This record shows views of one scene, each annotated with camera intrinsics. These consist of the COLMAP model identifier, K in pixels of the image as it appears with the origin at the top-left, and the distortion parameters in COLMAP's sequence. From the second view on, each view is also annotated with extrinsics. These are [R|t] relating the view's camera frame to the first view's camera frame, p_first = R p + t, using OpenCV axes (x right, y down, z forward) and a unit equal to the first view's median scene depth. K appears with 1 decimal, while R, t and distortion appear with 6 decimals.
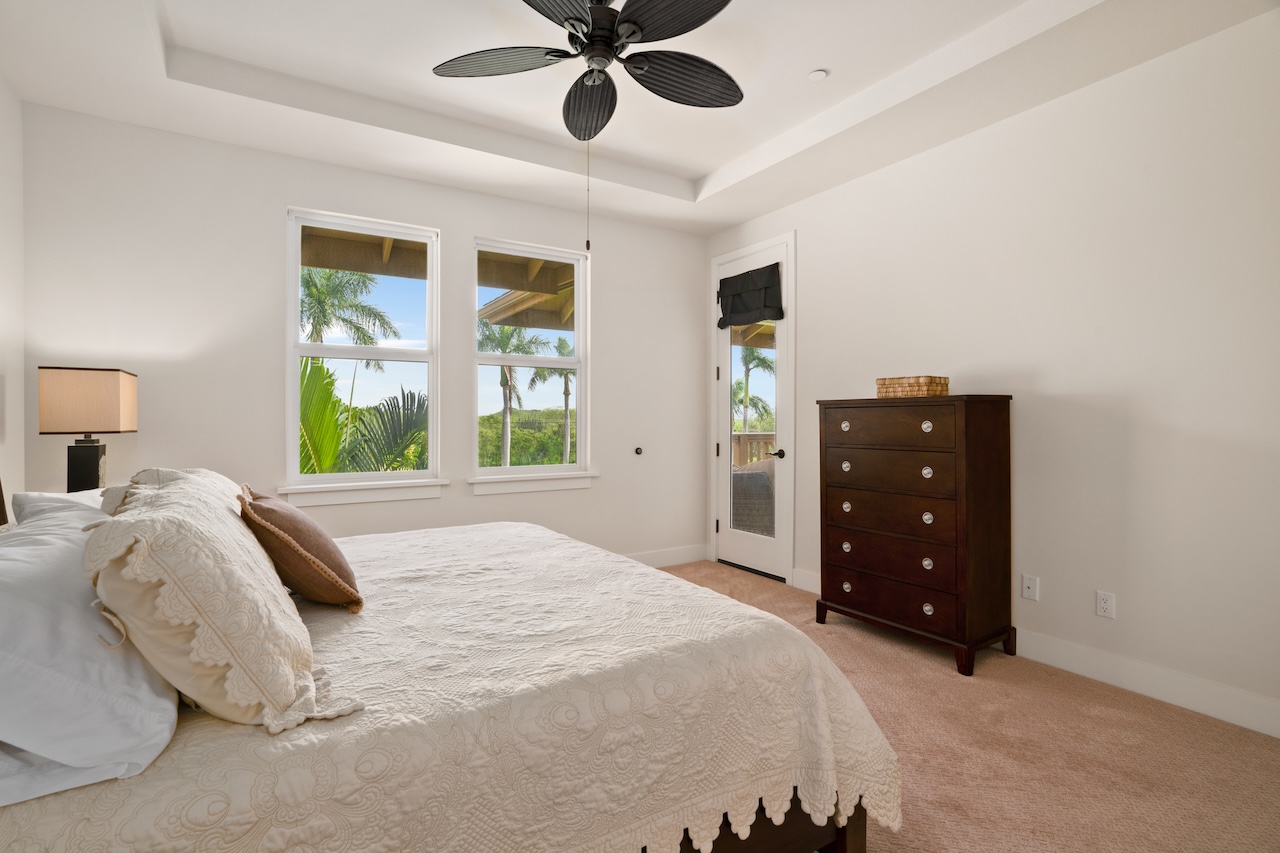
lens RADIAL K [[598.1, 0, 640.0], [0, 598.1, 426.5], [0, 0, 1]] dist [-0.030337, 0.000253]
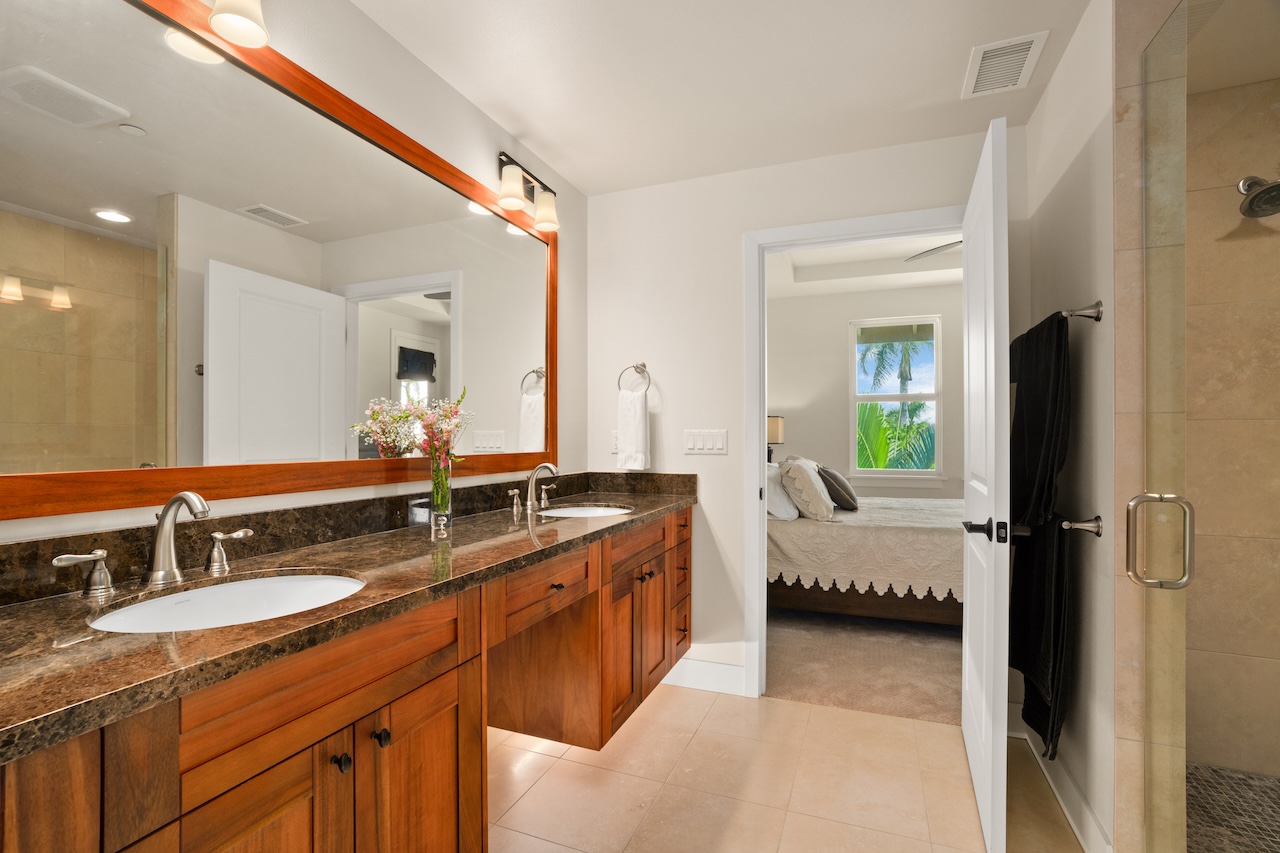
lens RADIAL K [[598.1, 0, 640.0], [0, 598.1, 426.5], [0, 0, 1]] dist [-0.030337, 0.000253]
pose [[0.599366, -0.012437, -0.800379, 1.125238], [-0.011278, 0.999649, -0.023979, 0.010483], [0.800396, 0.023399, 0.599015, -1.429240]]
